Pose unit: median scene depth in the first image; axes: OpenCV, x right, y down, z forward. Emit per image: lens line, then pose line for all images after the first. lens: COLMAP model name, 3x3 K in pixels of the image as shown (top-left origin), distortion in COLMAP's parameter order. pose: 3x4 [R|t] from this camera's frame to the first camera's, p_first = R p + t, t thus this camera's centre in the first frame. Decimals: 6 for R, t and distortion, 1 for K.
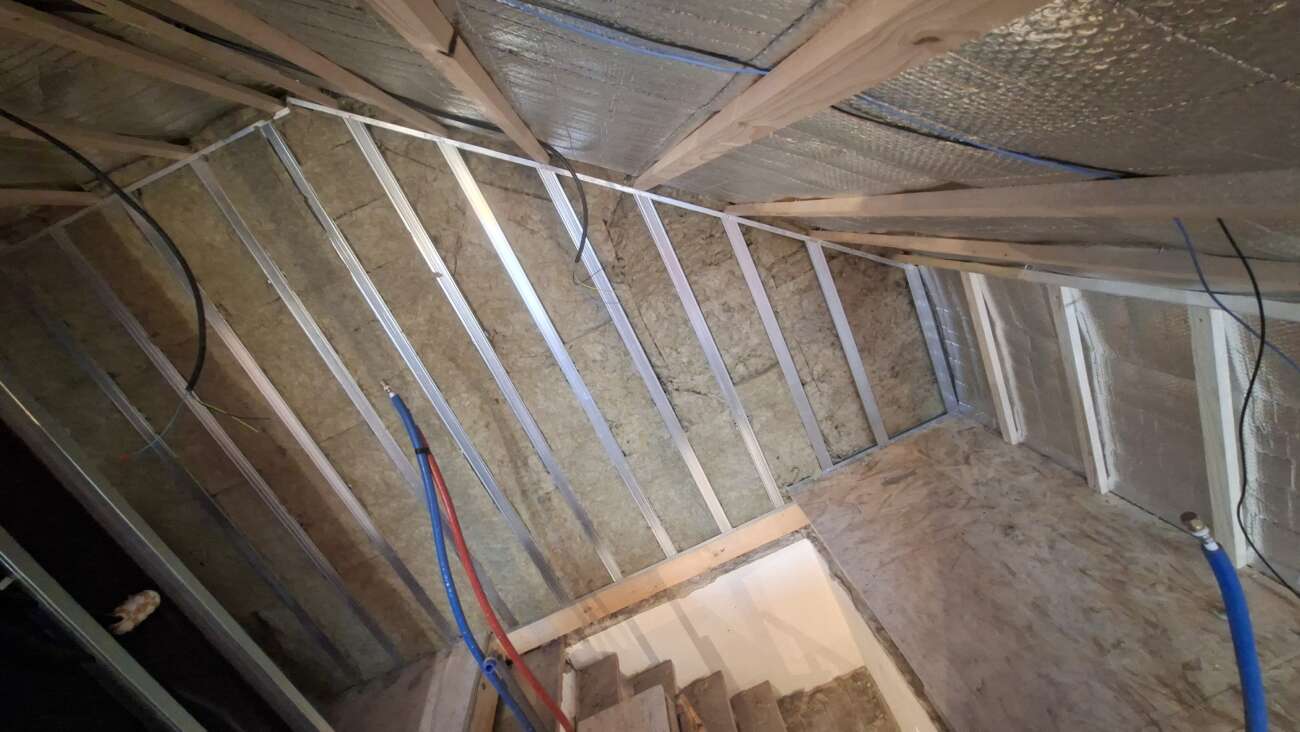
lens RADIAL K [[517.1, 0, 652.0], [0, 517.1, 350.1], [0, 0, 1]] dist [-0.017421, 0.008404]
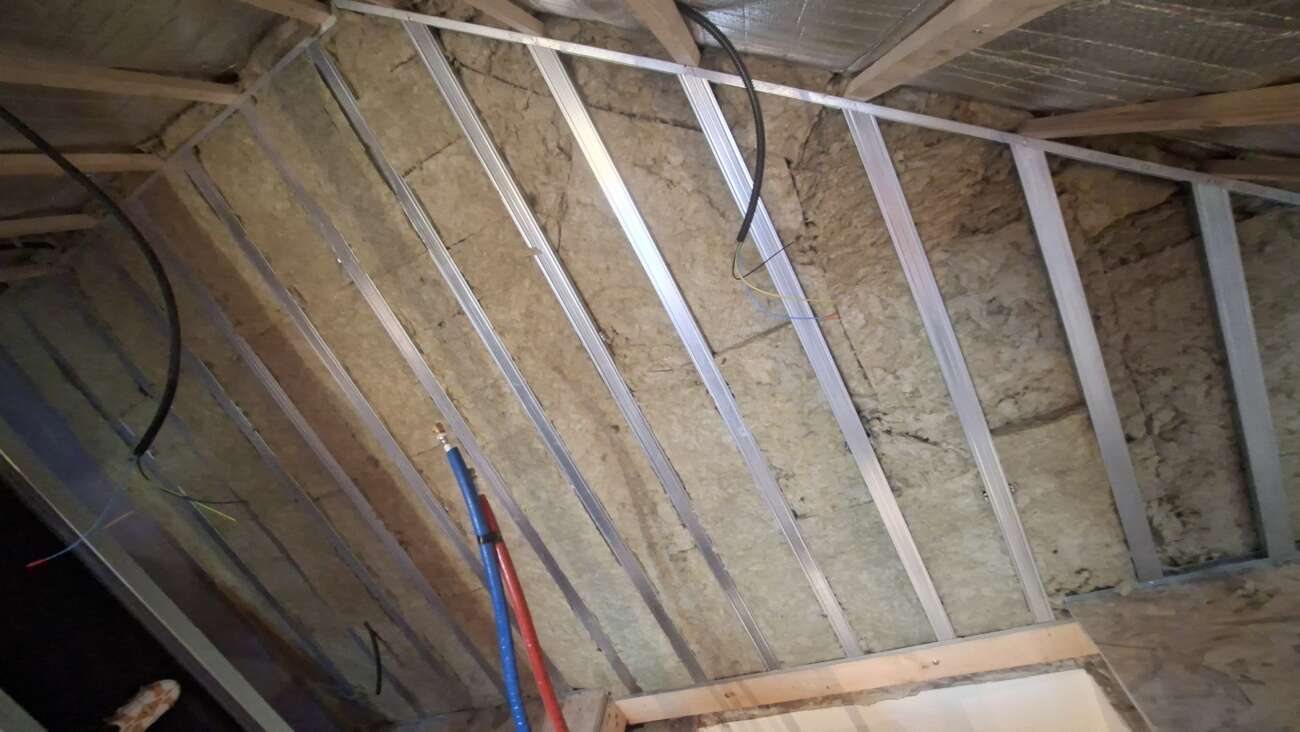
lens RADIAL K [[517.1, 0, 652.0], [0, 517.1, 350.1], [0, 0, 1]] dist [-0.017421, 0.008404]
pose [[0.957613, 0.055765, -0.282610, -0.058834], [-0.027172, 0.994195, 0.104105, -0.085462], [0.286775, -0.092014, 0.953569, 0.349790]]
